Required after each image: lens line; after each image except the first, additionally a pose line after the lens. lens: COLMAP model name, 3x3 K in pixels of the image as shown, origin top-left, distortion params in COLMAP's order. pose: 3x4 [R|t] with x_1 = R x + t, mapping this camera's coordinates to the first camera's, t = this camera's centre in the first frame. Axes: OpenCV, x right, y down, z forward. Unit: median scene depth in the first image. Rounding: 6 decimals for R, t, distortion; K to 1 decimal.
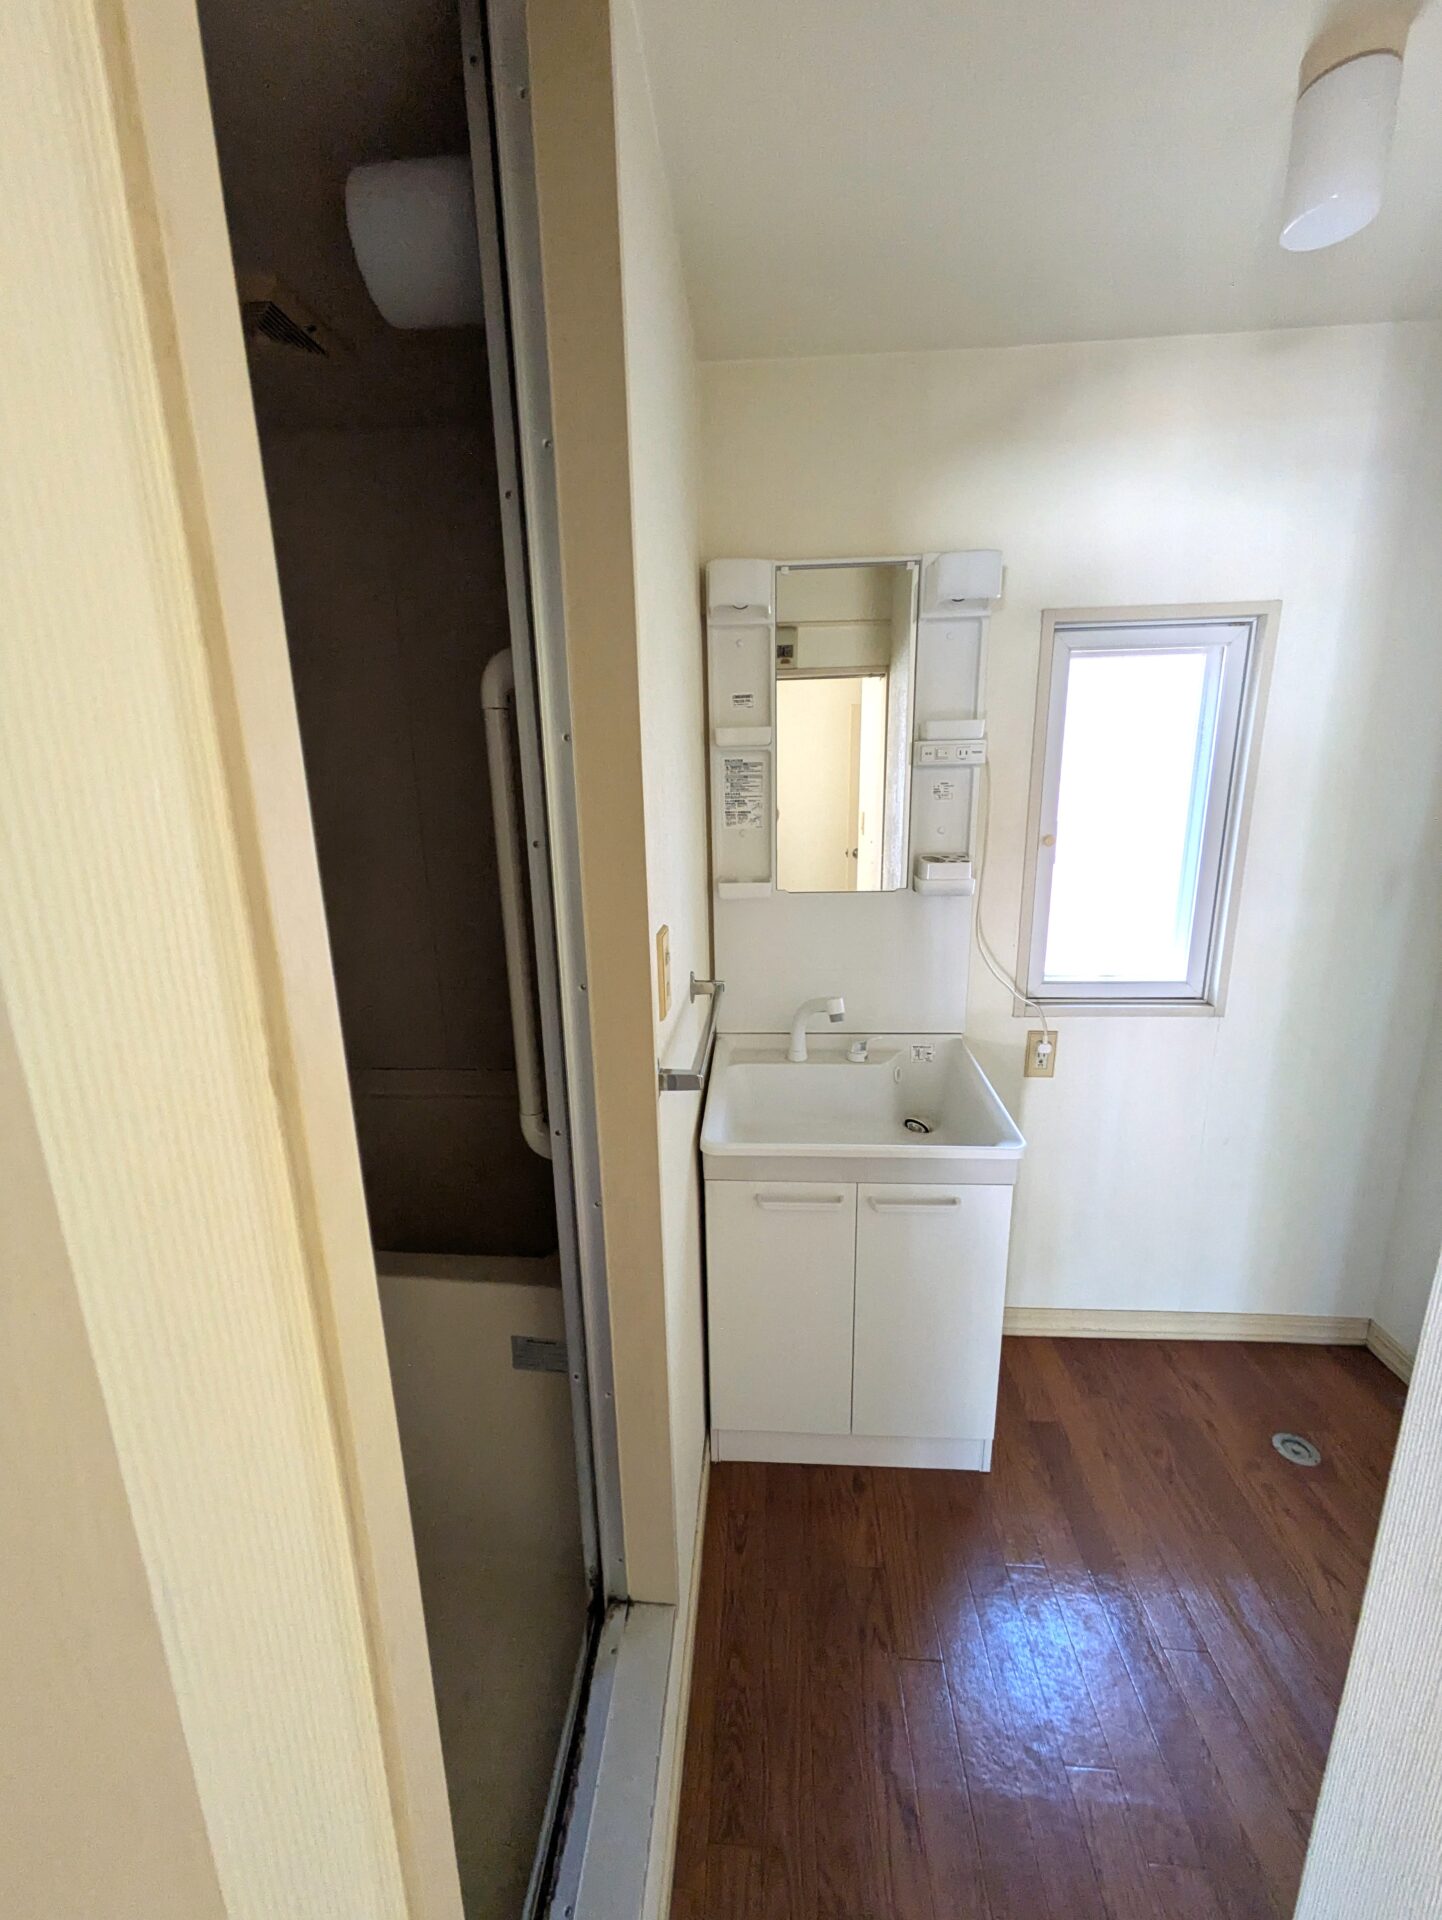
lens RADIAL K [[760.0, 0, 716.7], [0, 760.0, 960.9], [0, 0, 1]] dist [0.006311, -0.000156]
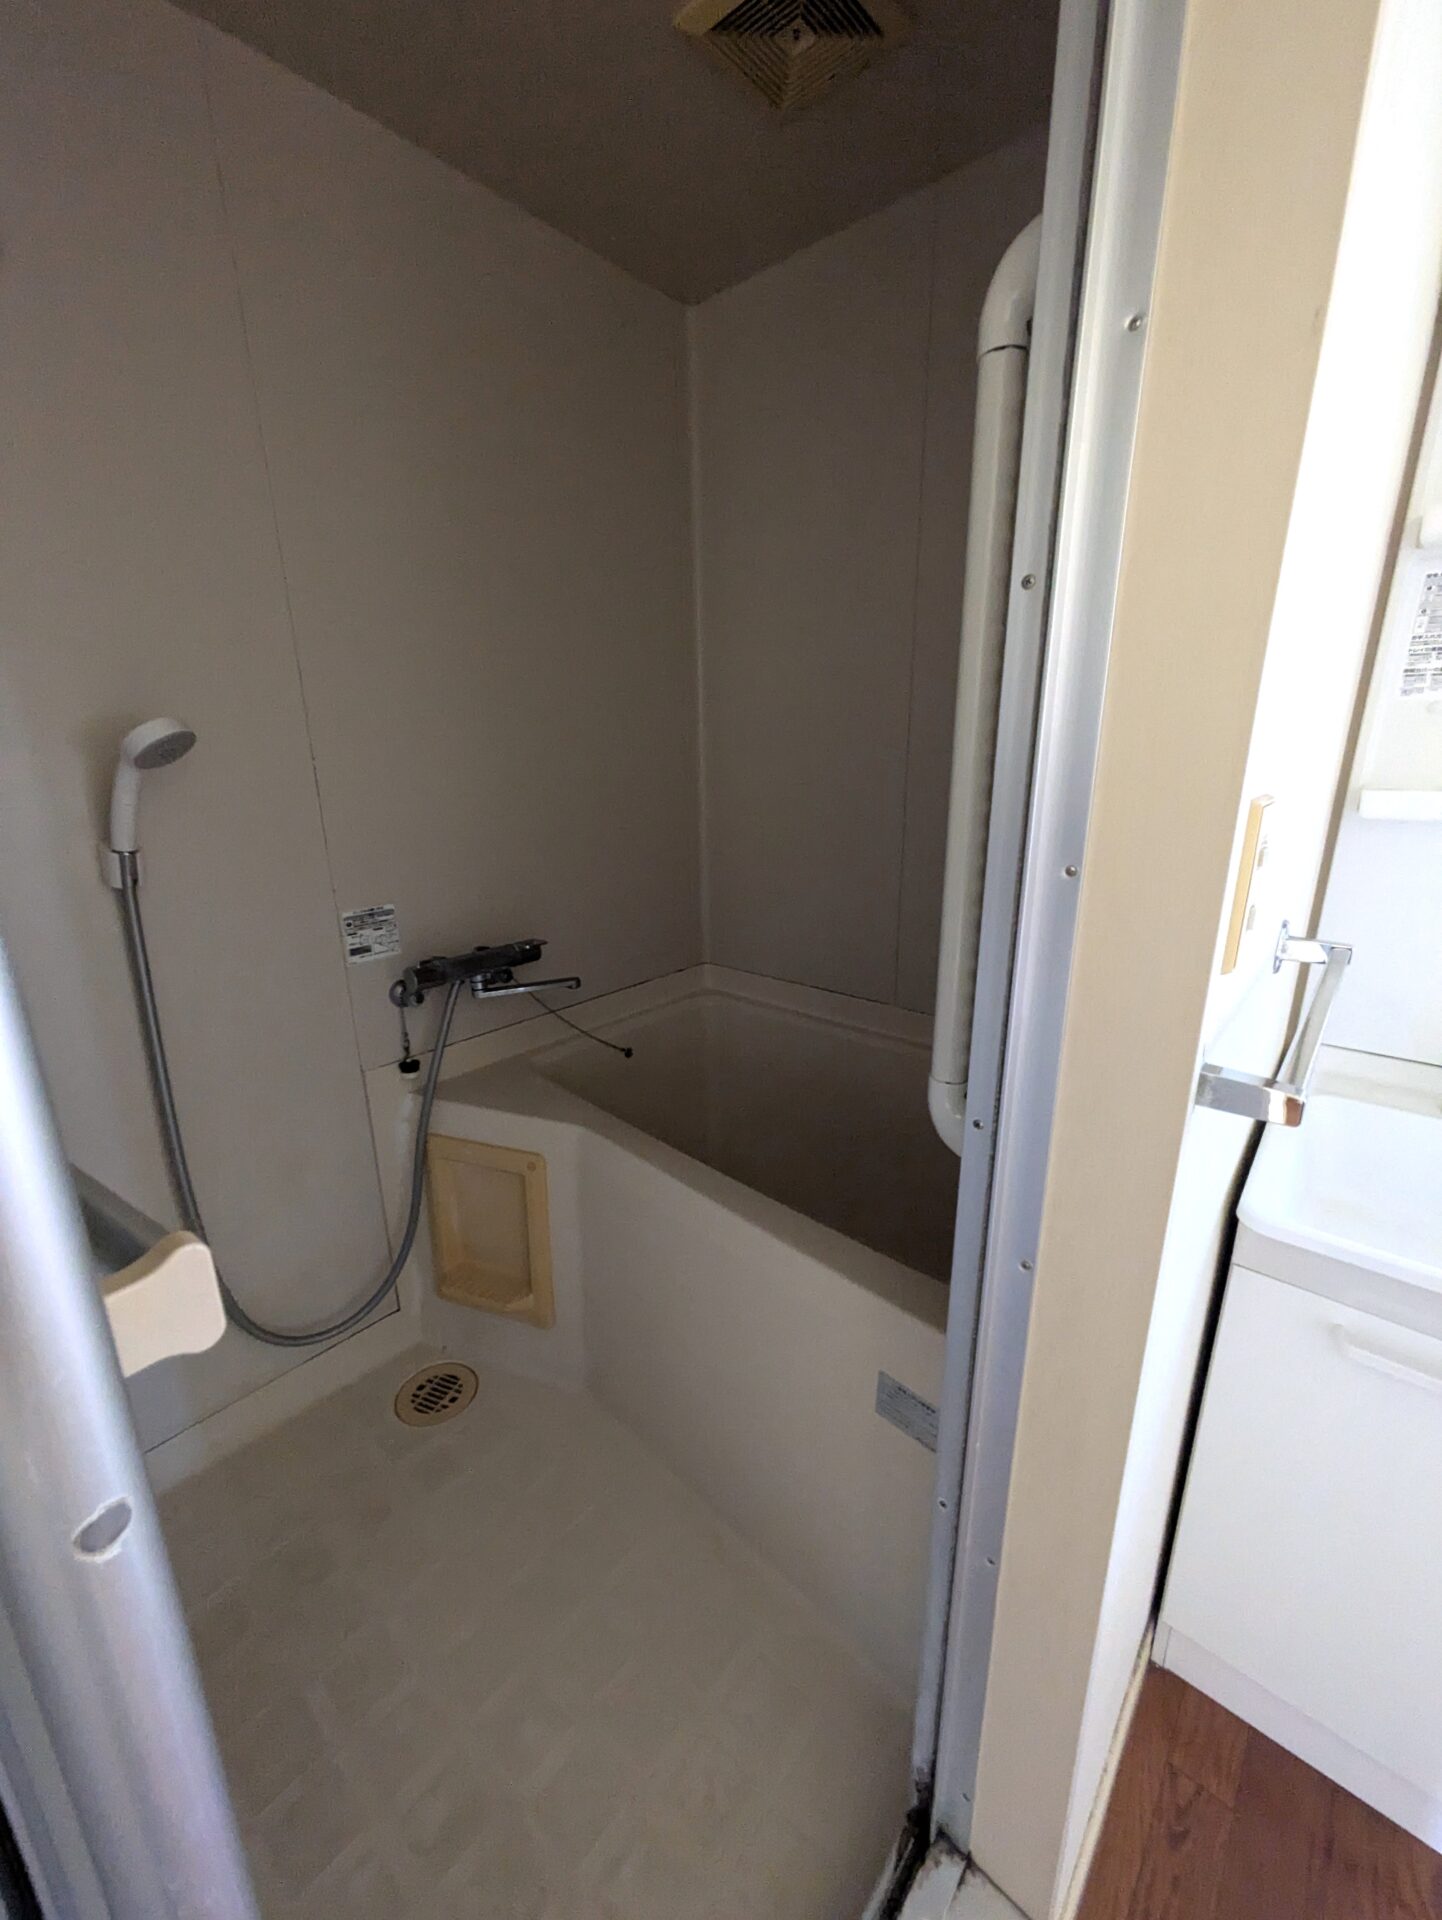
lens RADIAL K [[760.0, 0, 716.1], [0, 760.0, 956.8], [0, 0, 1]] dist [0.006311, -0.000156]
pose [[0.793666, 0.177448, -0.581899, -0.028467], [-0.148492, 0.984089, 0.097562, 0.042194], [0.589953, 0.008976, 0.807388, 0.229487]]
